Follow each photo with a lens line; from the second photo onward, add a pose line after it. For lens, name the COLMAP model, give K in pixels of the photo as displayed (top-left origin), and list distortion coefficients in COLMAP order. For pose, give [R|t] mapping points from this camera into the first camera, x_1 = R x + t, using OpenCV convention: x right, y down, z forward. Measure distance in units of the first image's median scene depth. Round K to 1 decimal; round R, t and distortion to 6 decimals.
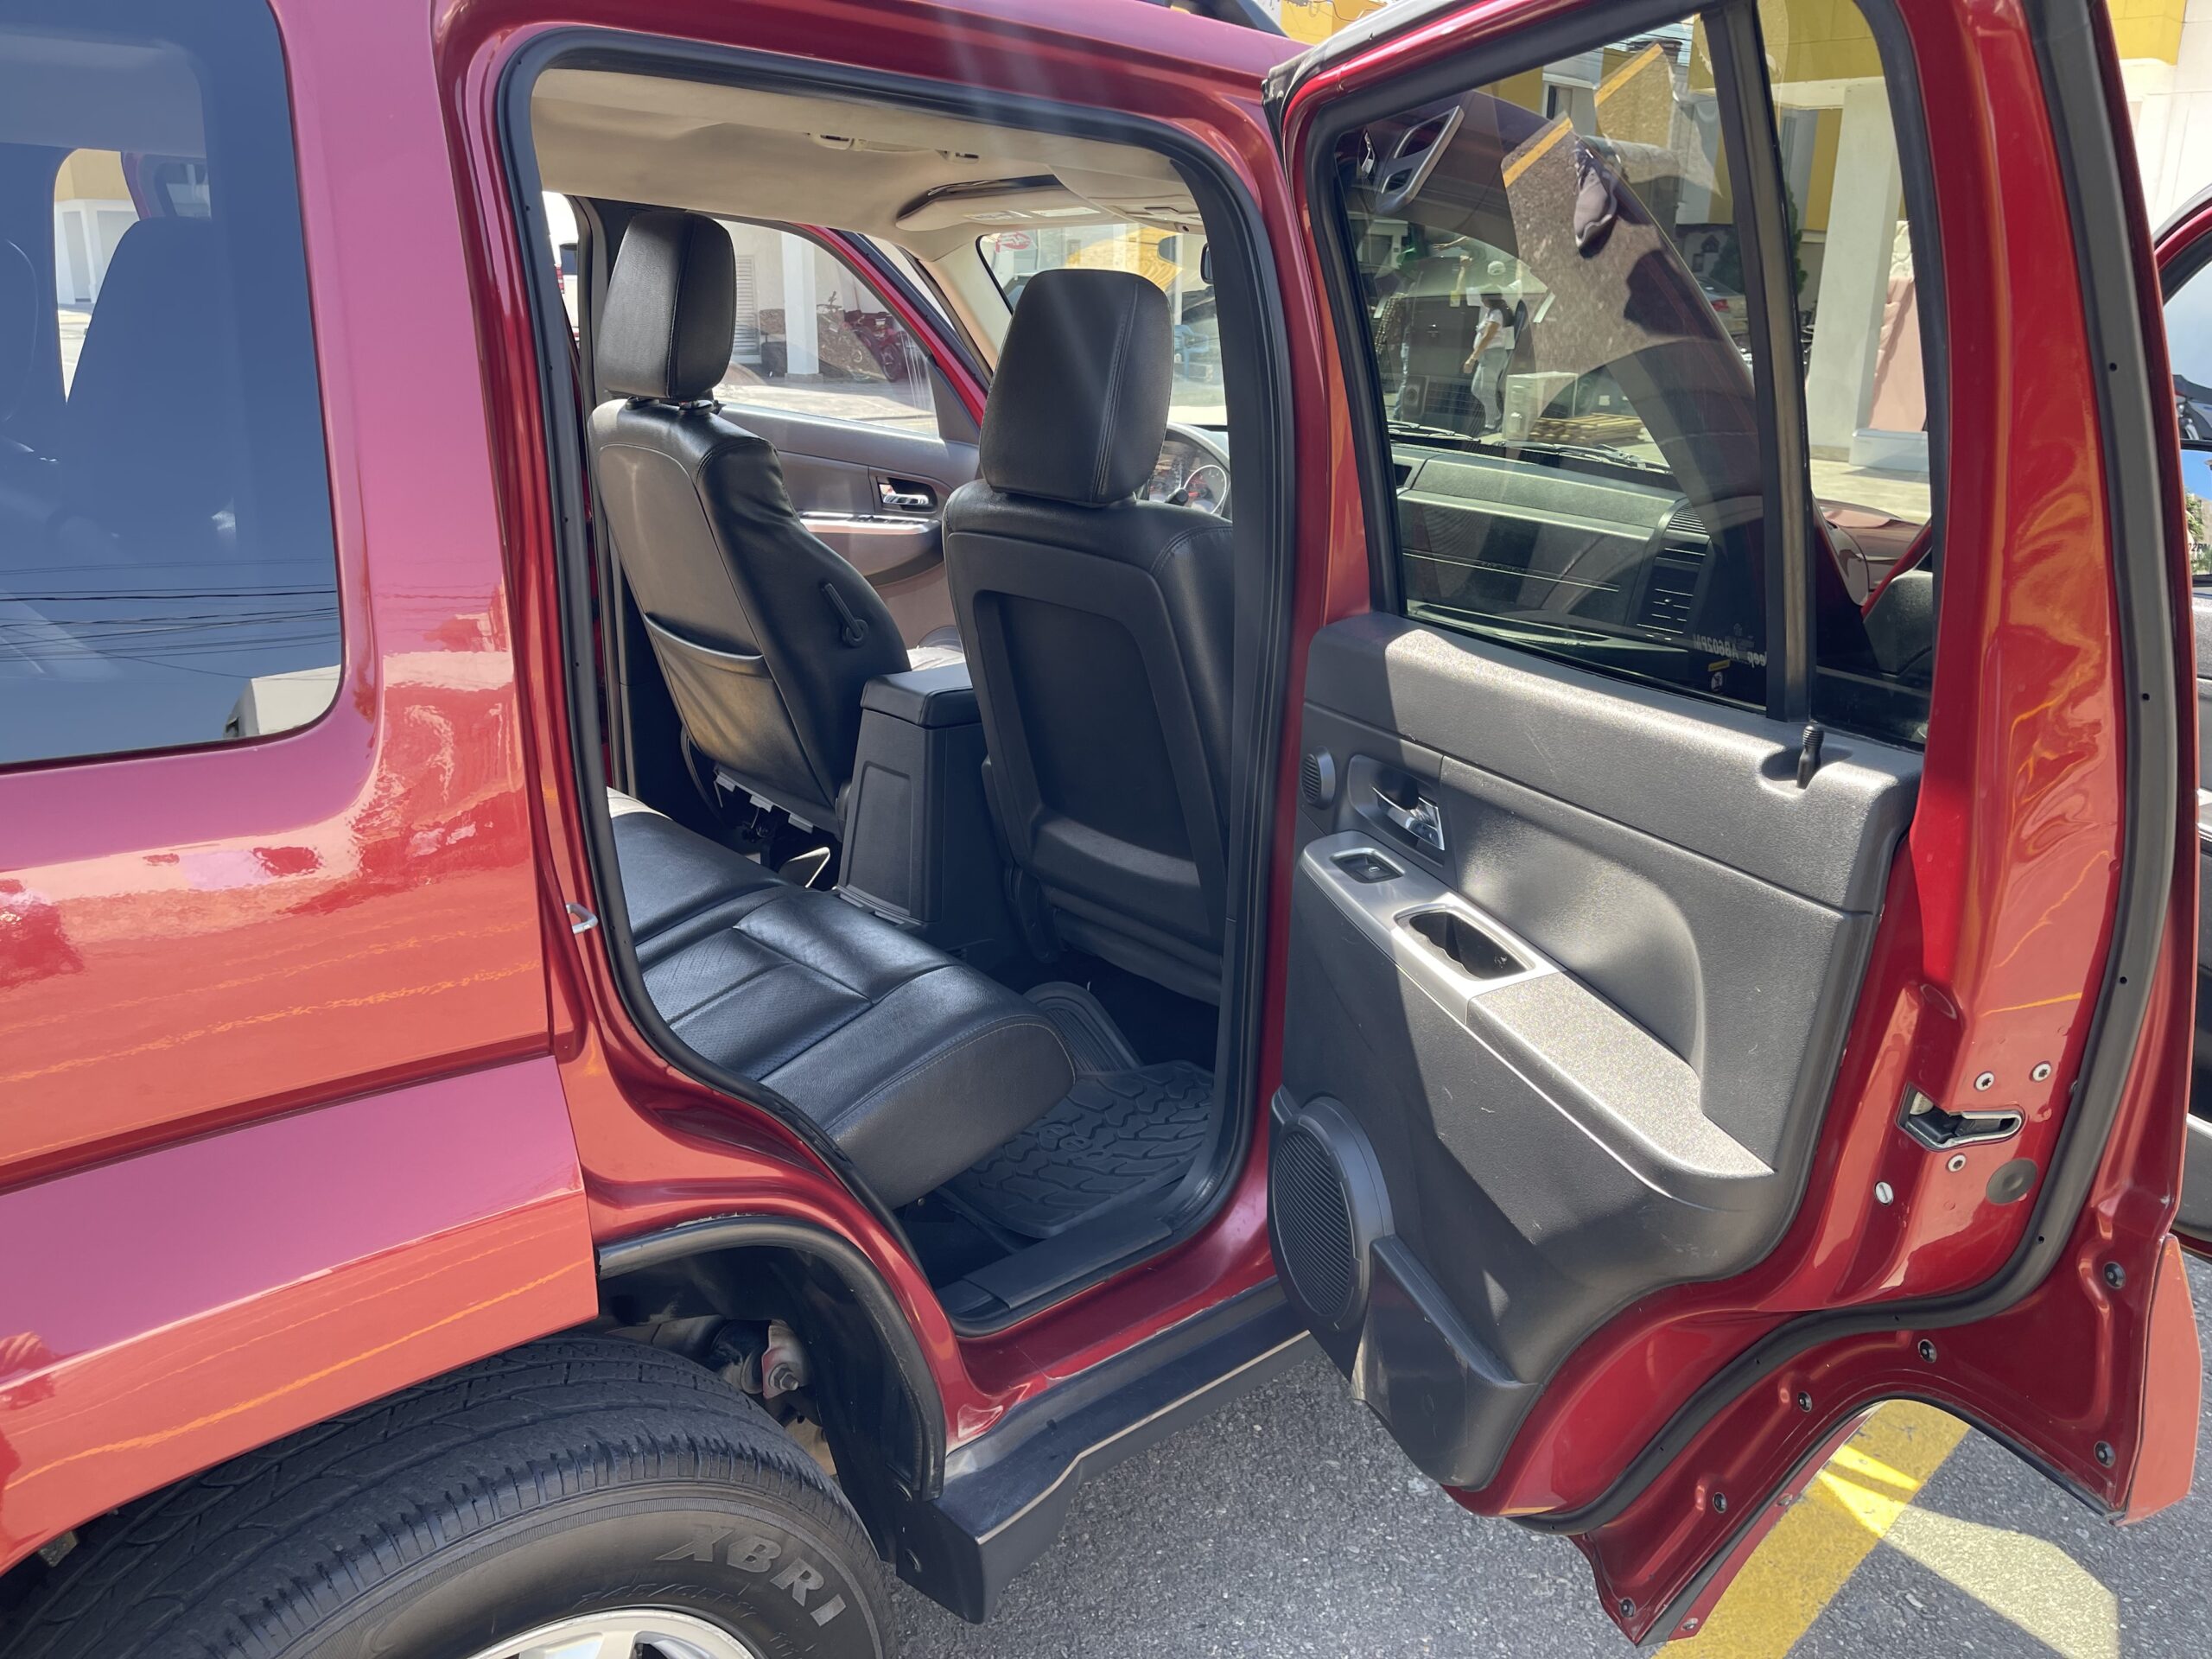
lens RADIAL K [[1674.0, 0, 1098.2], [0, 1674.0, 822.6], [0, 0, 1]] dist [0.074532, -0.103077]
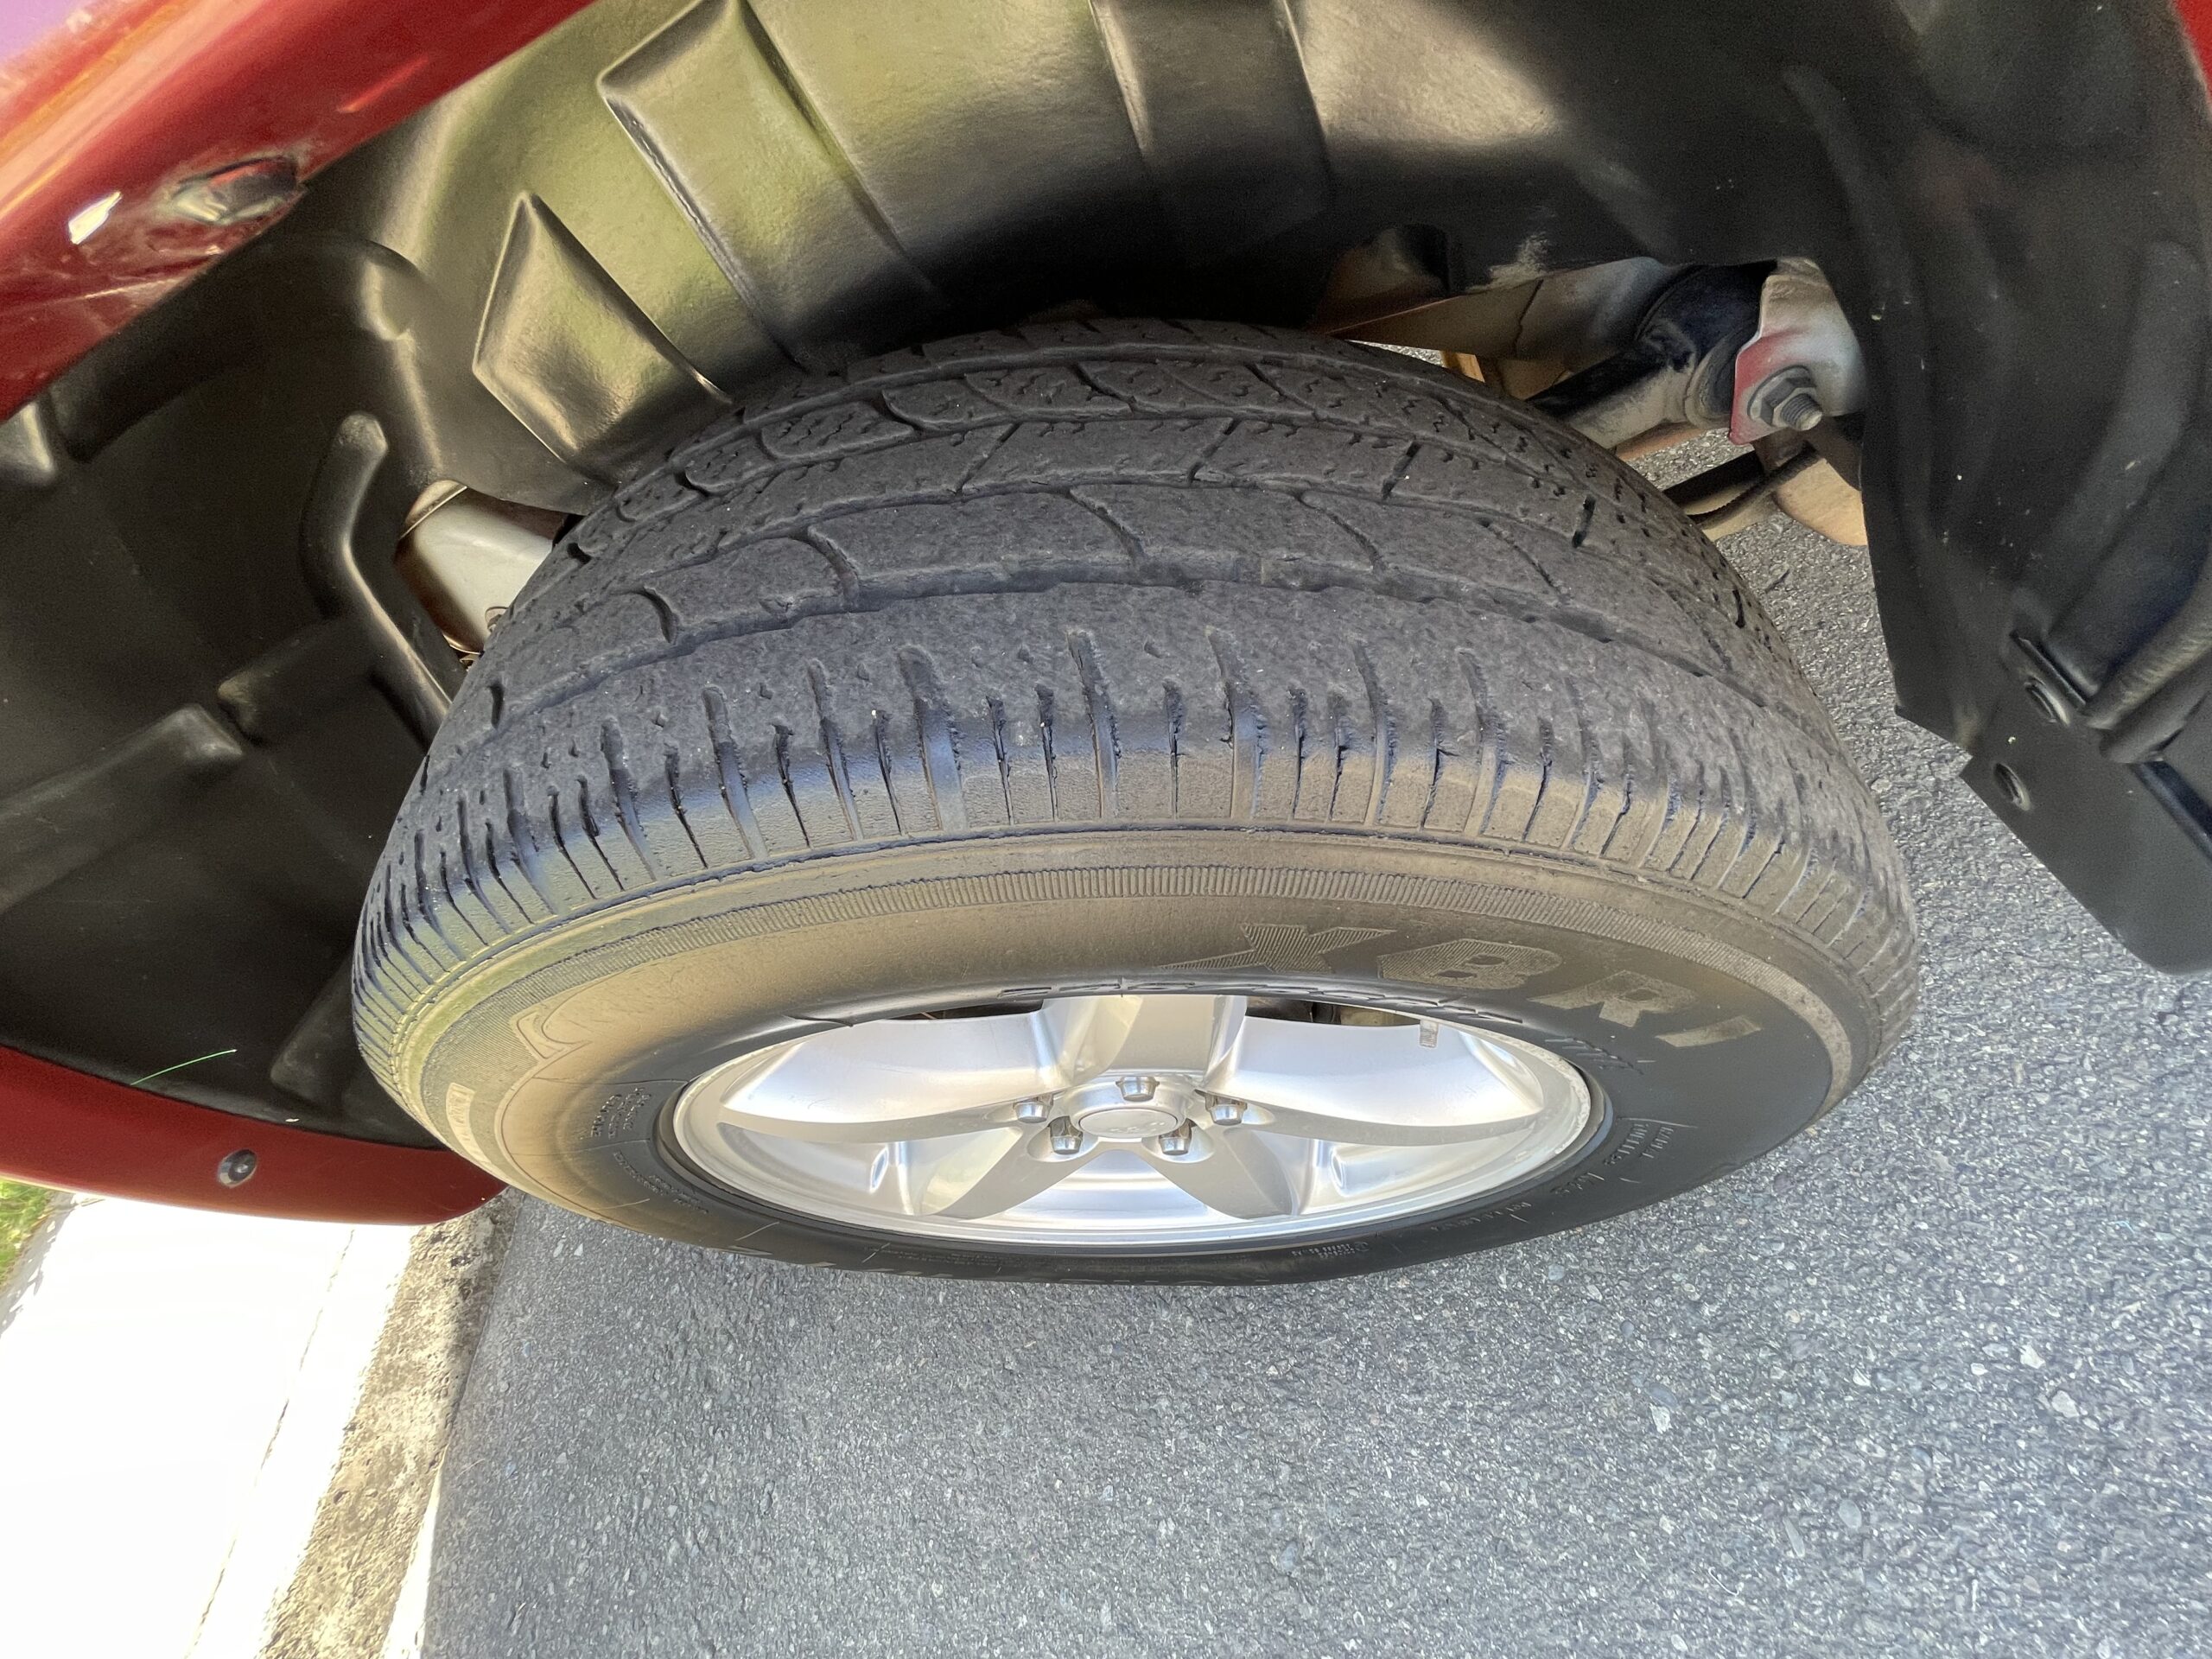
lens RADIAL K [[888.0, 0, 1105.2], [0, 888.0, 838.7], [0, 0, 1]] dist [0.010523, -0.000061]
pose [[0.666052, 0.346695, -0.660437, -0.110201], [0.259405, 0.722486, 0.640877, 0.215006], [0.699345, -0.598178, 0.391279, 0.717699]]
